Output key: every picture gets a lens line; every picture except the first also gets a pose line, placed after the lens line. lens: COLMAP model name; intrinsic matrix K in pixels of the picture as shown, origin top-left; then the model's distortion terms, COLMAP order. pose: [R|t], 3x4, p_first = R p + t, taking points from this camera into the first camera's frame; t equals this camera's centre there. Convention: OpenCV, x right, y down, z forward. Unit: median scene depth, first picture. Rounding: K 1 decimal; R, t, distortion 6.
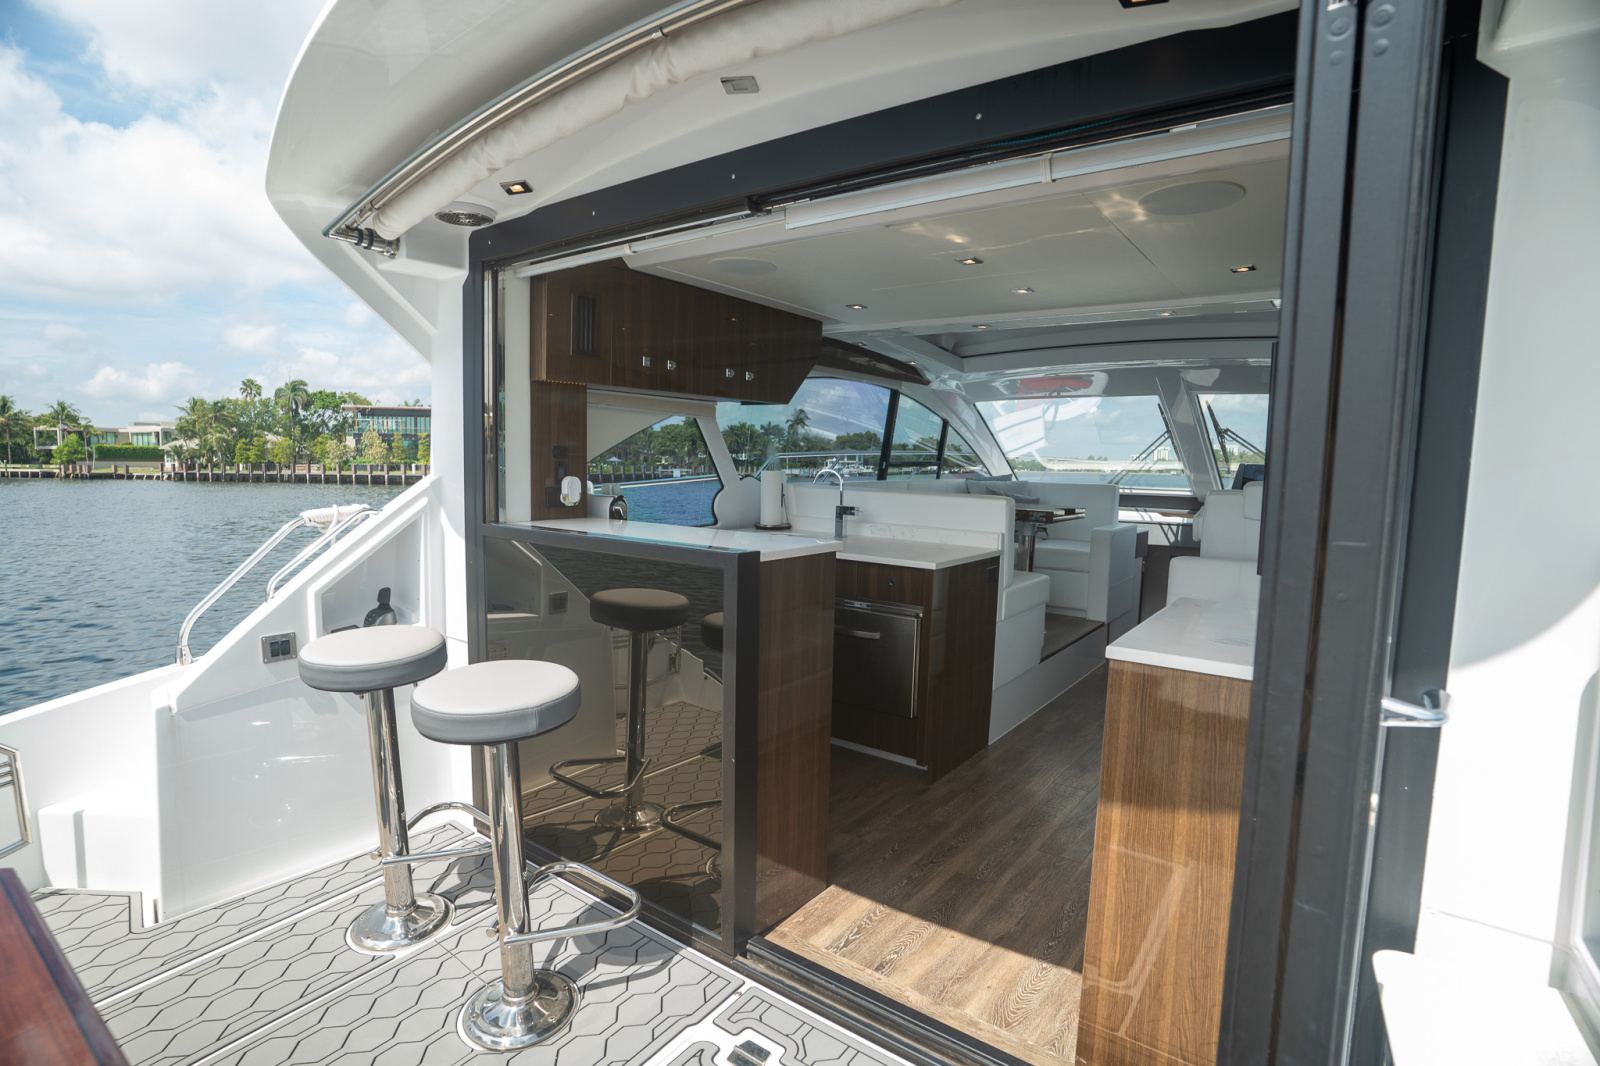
lens RADIAL K [[807.2, 0, 800.0], [0, 807.2, 533.0], [0, 0, 1]] dist [-0.060416, 0.033636]
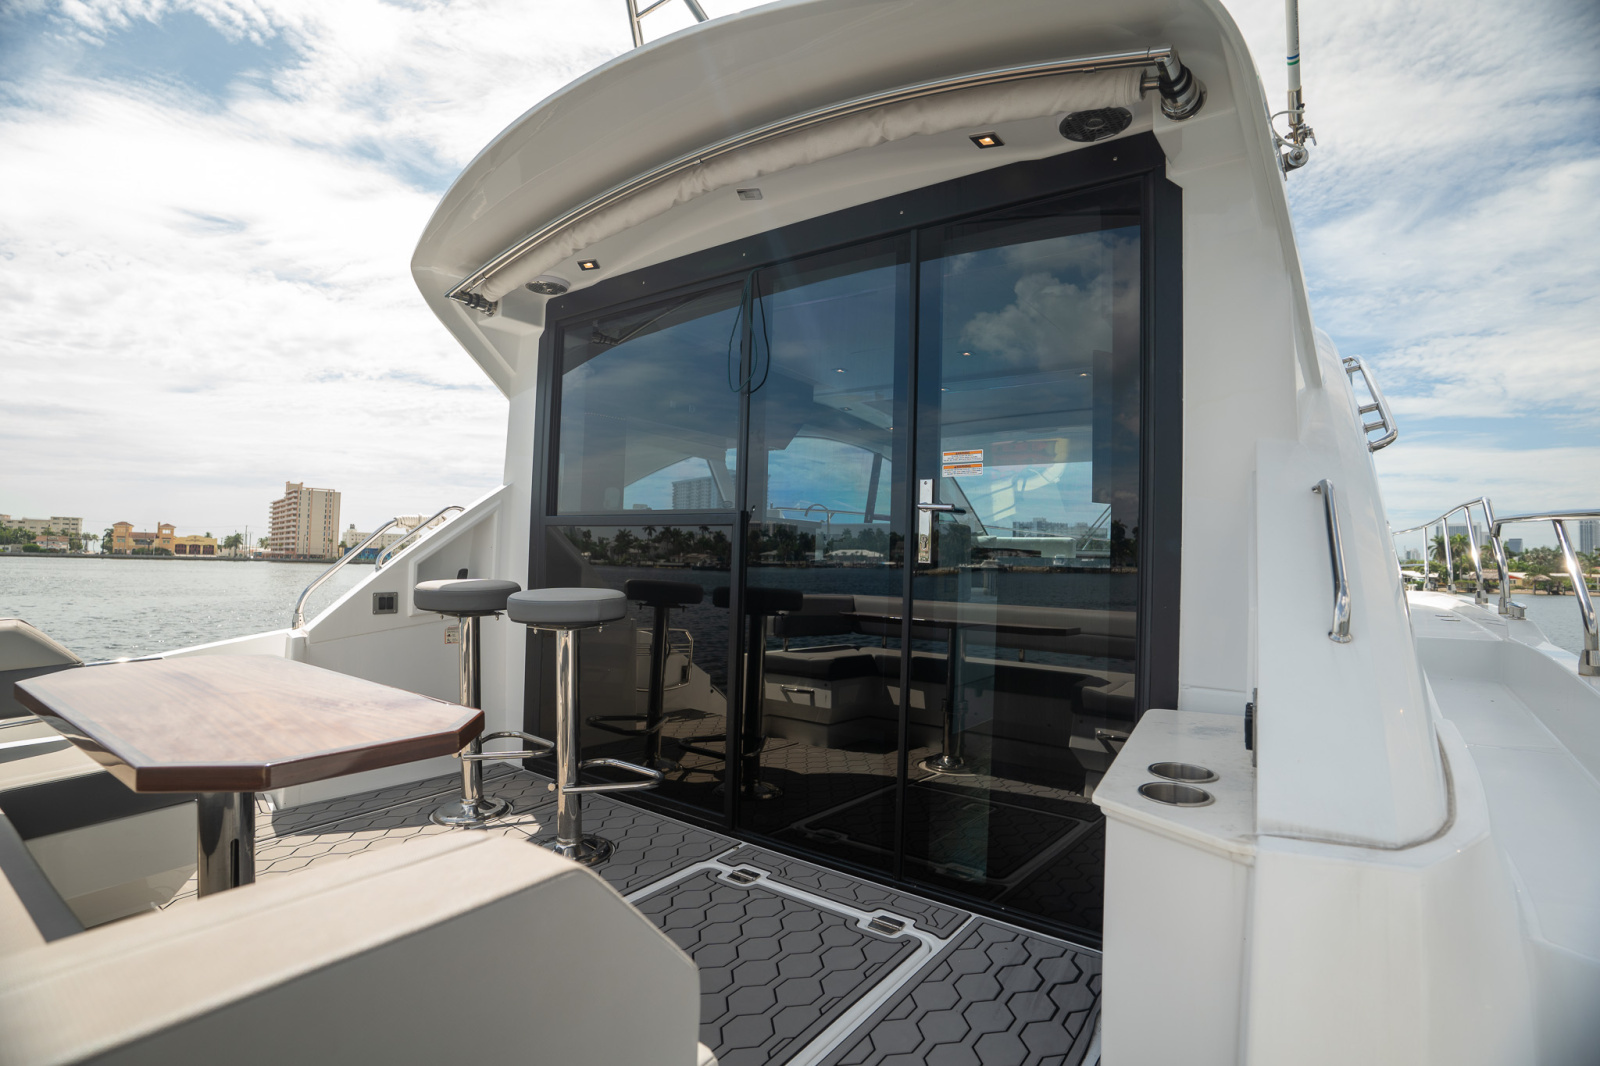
lens RADIAL K [[807.2, 0, 800.0], [0, 807.2, 533.0], [0, 0, 1]] dist [-0.060416, 0.033636]
pose [[0.999948, 0.009353, -0.003981, 0.023865], [-0.009800, 0.991025, -0.133316, 0.204695], [0.002699, 0.133348, 0.991066, -0.311382]]
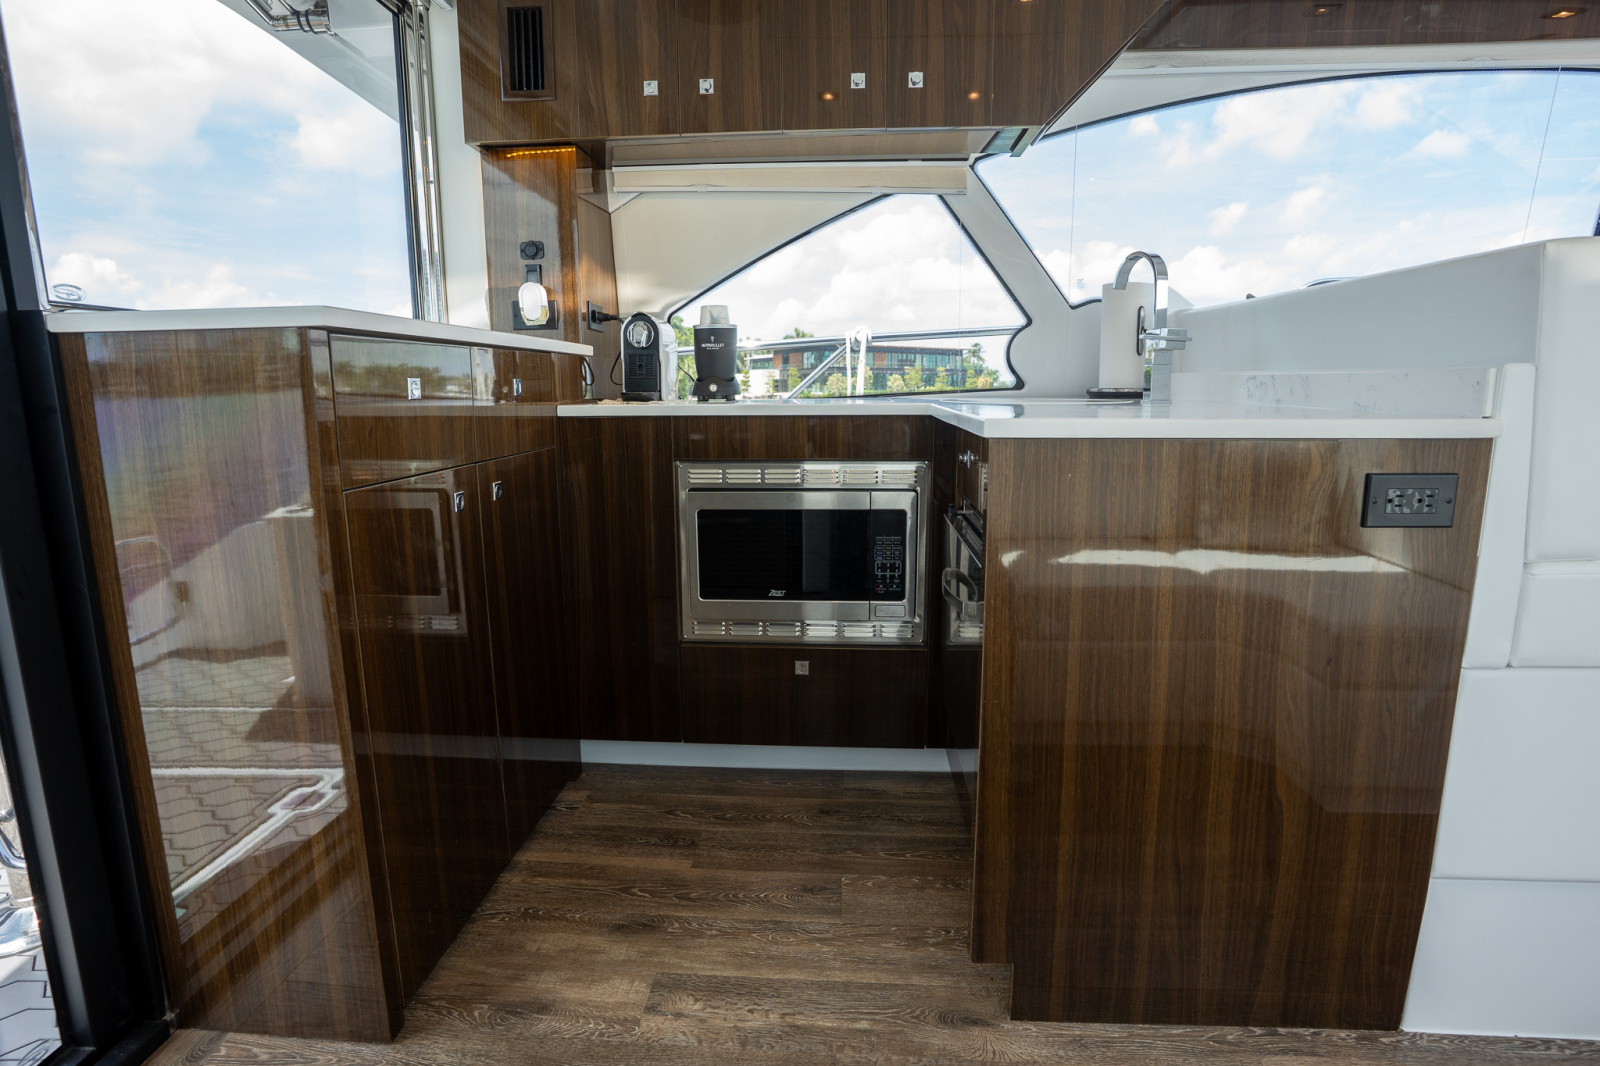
lens RADIAL K [[807.2, 0, 800.0], [0, 807.2, 533.0], [0, 0, 1]] dist [-0.060416, 0.033636]
pose [[0.537928, 0.115902, -0.834985, 0.577297], [-0.057129, 0.993238, 0.101064, 0.080911], [0.841053, -0.006663, 0.540912, 1.049569]]
